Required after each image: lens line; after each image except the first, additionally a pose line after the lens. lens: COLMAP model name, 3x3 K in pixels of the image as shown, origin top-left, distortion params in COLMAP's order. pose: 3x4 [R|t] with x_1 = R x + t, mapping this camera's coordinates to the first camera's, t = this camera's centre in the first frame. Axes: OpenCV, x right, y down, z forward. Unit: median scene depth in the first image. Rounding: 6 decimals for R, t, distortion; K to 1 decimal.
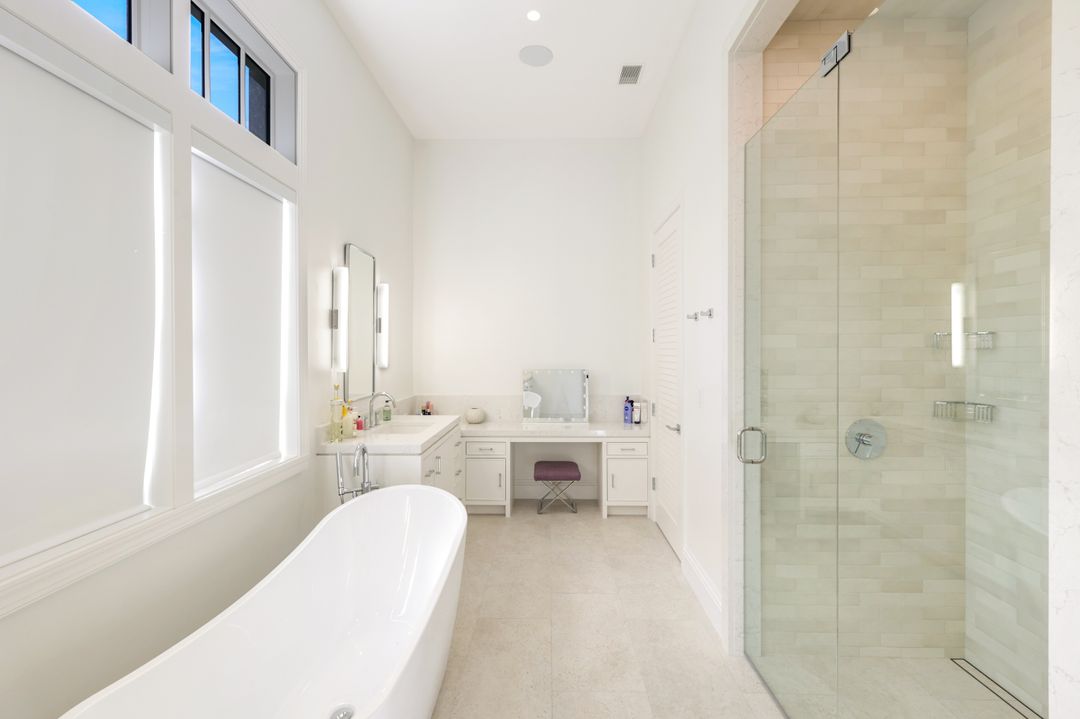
lens RADIAL K [[473.9, 0, 542.1], [0, 473.9, 353.3], [0, 0, 1]] dist [0.003289, -0.000089]
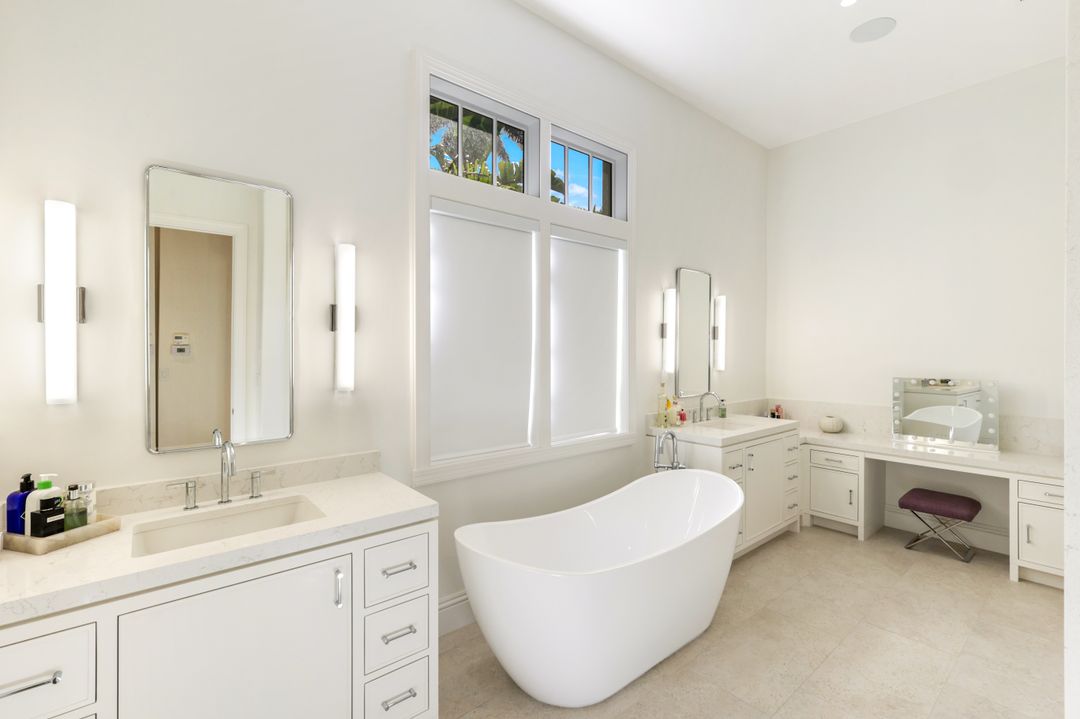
lens RADIAL K [[473.9, 0, 542.1], [0, 473.9, 353.3], [0, 0, 1]] dist [0.003289, -0.000089]
pose [[0.658970, 0.006045, -0.752145, 0.260293], [-0.005295, 0.999980, 0.003398, -0.012900], [0.752150, 0.001744, 0.658989, -0.067559]]
